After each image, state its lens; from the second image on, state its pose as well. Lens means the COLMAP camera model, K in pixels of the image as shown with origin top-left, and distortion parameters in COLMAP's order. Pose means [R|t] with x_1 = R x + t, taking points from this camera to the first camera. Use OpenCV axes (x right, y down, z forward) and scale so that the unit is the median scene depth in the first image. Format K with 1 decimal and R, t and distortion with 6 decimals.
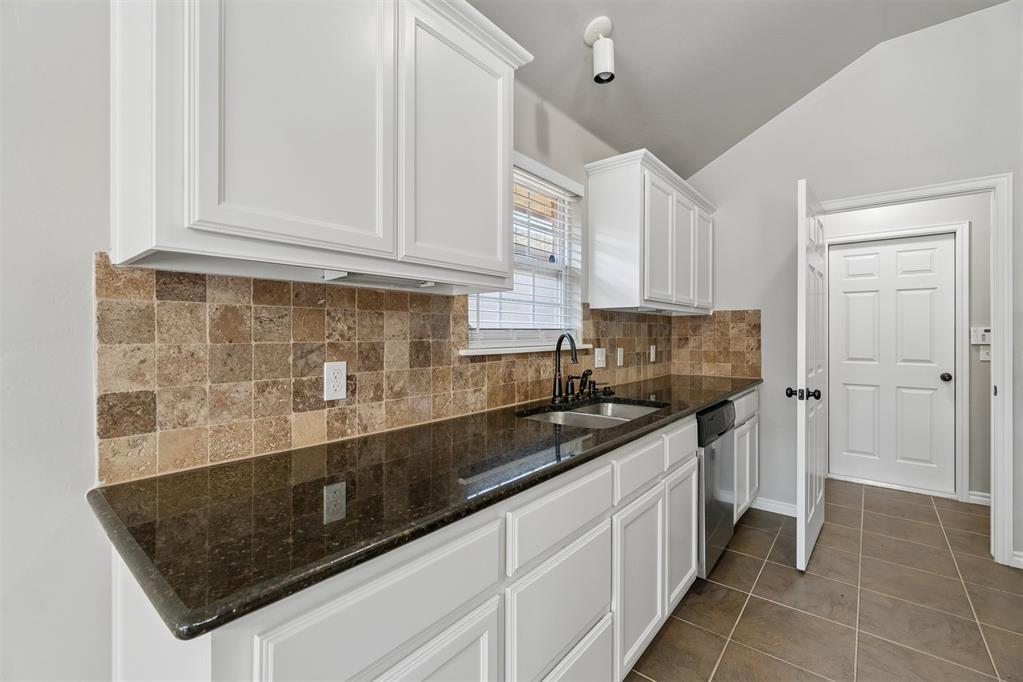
lens RADIAL K [[440.3, 0, 511.2], [0, 440.3, 333.4], [0, 0, 1]] dist [-0.003523, 0.000044]
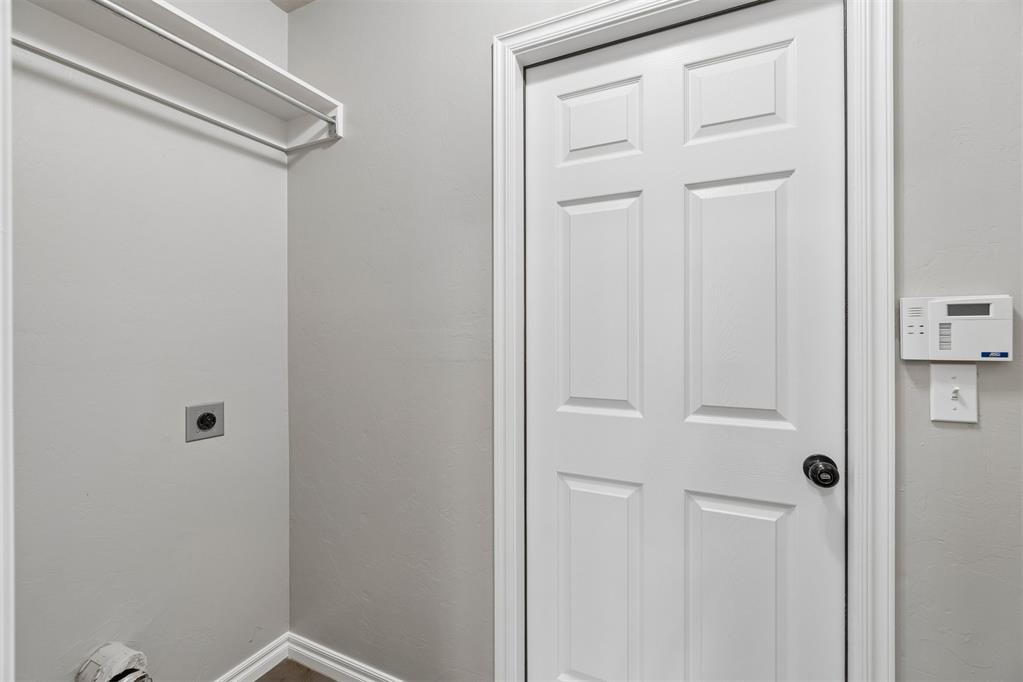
lens RADIAL K [[444.8, 0, 510.5], [0, 444.8, 337.1], [0, 0, 1]] dist [-0.003700, 0.000318]
pose [[0.972248, -0.002645, 0.233938, 1.132184], [0.002009, 0.999994, 0.002958, 0.014417], [-0.233944, -0.002406, 0.972247, 1.194493]]
